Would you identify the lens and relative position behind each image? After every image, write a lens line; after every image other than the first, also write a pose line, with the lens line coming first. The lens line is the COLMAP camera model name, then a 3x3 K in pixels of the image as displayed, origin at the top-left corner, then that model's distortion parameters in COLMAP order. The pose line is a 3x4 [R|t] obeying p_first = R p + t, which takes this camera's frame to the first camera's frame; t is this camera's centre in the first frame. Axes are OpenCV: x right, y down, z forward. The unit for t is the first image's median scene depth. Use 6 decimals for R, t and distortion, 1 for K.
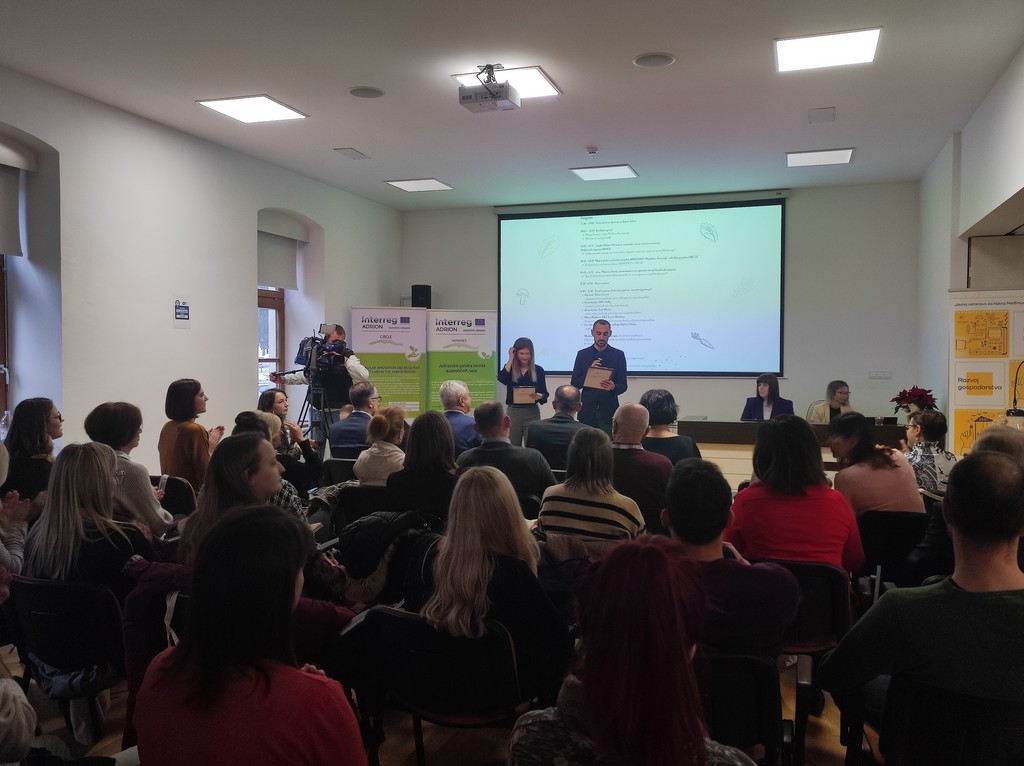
lens RADIAL K [[863.5, 0, 512.0], [0, 863.5, 383.0], [0, 0, 1]] dist [0.034072, -0.015365]
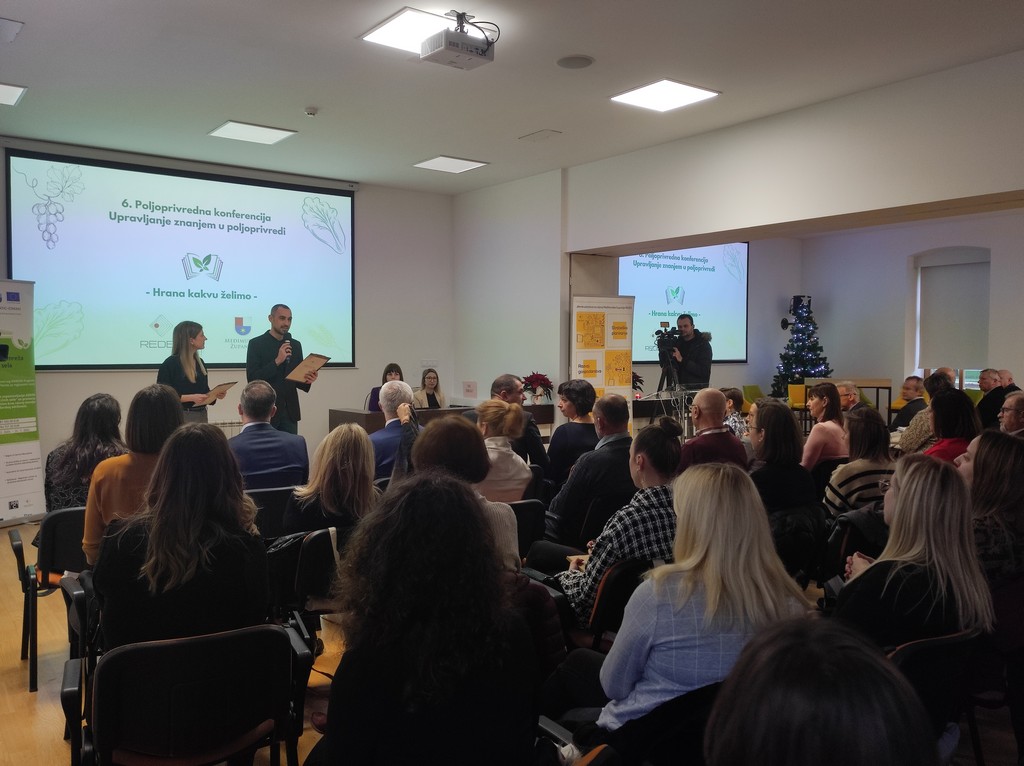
lens RADIAL K [[863.5, 0, 512.0], [0, 863.5, 383.0], [0, 0, 1]] dist [0.034072, -0.015365]
pose [[0.564532, -0.032045, 0.824789, -0.567610], [0.021895, 0.999476, 0.023846, -0.010617], [-0.825121, 0.004597, 0.564938, 0.361744]]
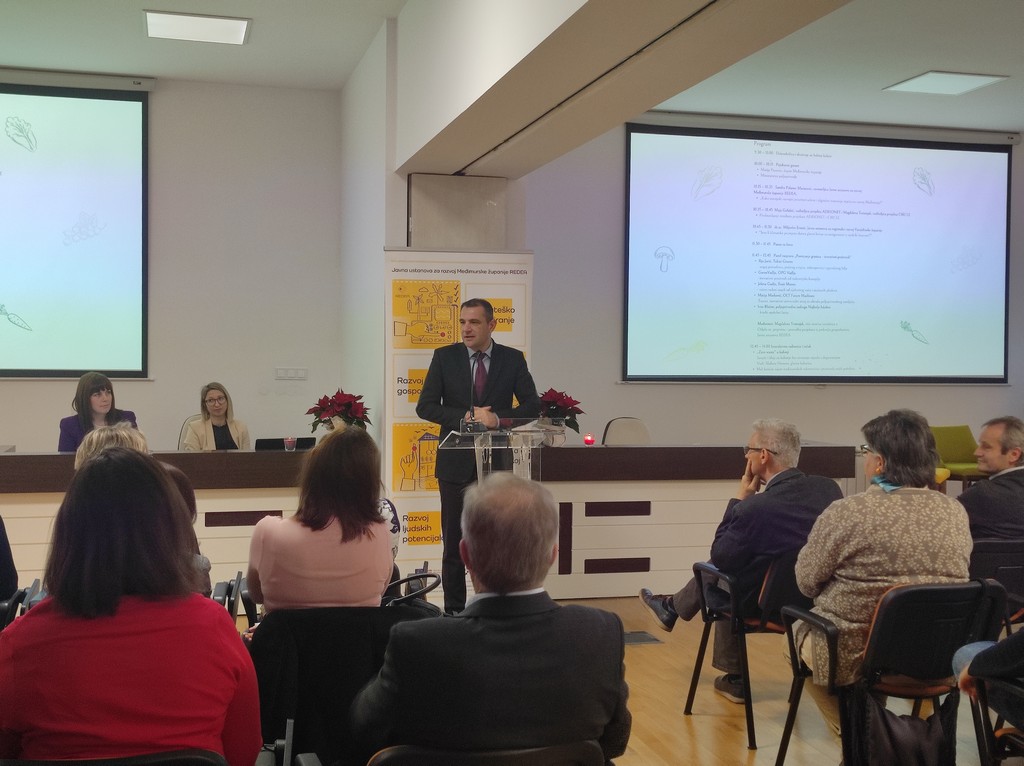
lens RADIAL K [[1231.2, 0, 512.0], [0, 1231.2, 383.0], [0, 0, 1]] dist [0.196866, -1.386548]
pose [[0.838100, -0.006048, 0.545483, 0.058372], [0.008299, 0.999964, -0.001664, 0.000796], [-0.545453, 0.005921, 0.838120, 0.135854]]
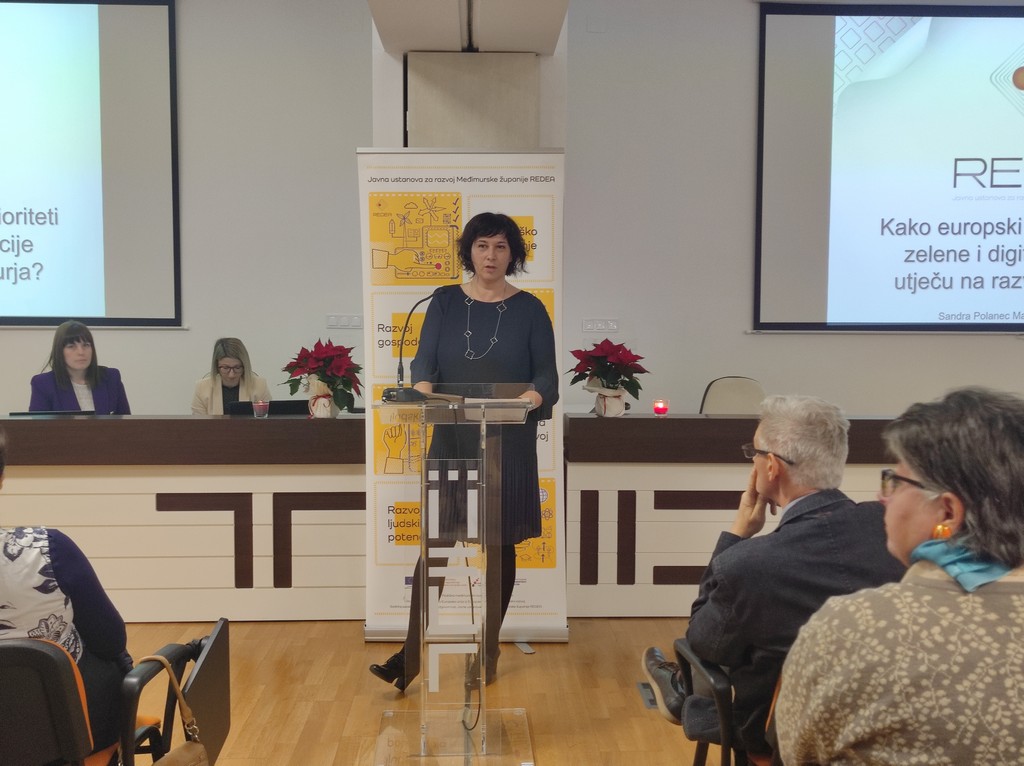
lens RADIAL K [[1128.6, 0, 512.0], [0, 1128.6, 383.0], [0, 0, 1]] dist [0.064081, -0.014805]
pose [[0.939158, -0.021180, 0.342833, 0.350325], [0.008465, 0.999221, 0.038540, 0.003917], [-0.343382, -0.033293, 0.938606, 0.338004]]
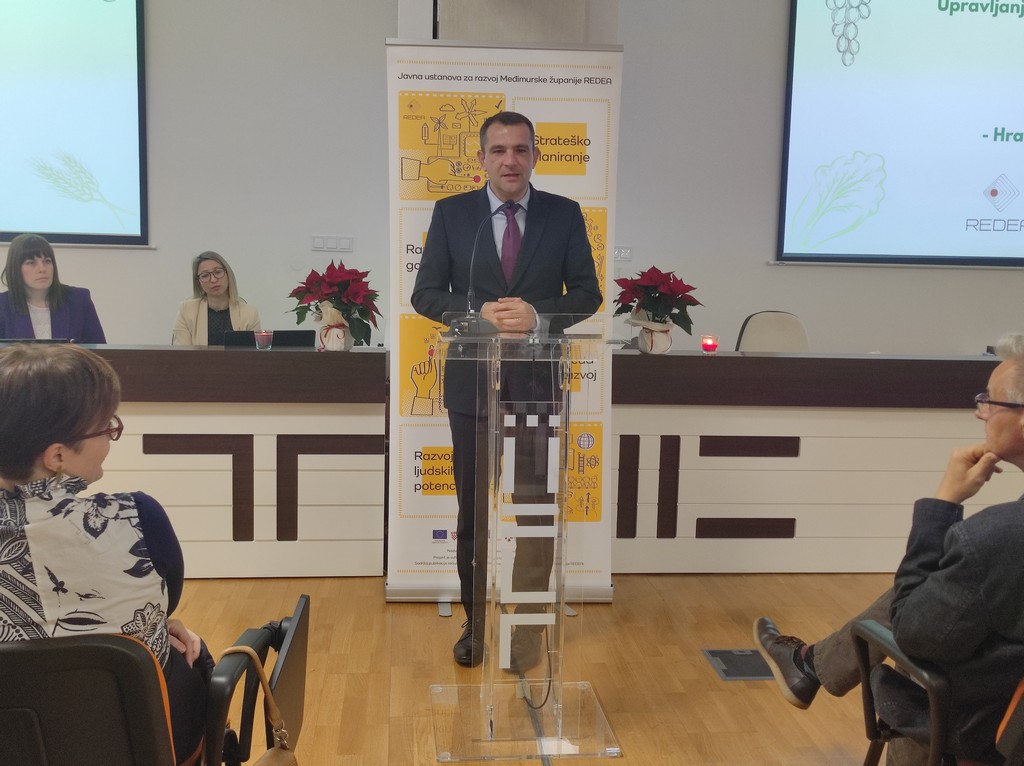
lens RADIAL K [[1148.5, 0, 512.0], [0, 1148.5, 383.0], [0, 0, 1]] dist [0.066351, 0.017568]
pose [[0.914575, -0.030287, 0.403280, 0.314191], [-0.009140, 0.995389, 0.095481, 0.008086], [-0.404313, -0.091010, 0.910081, 0.421654]]
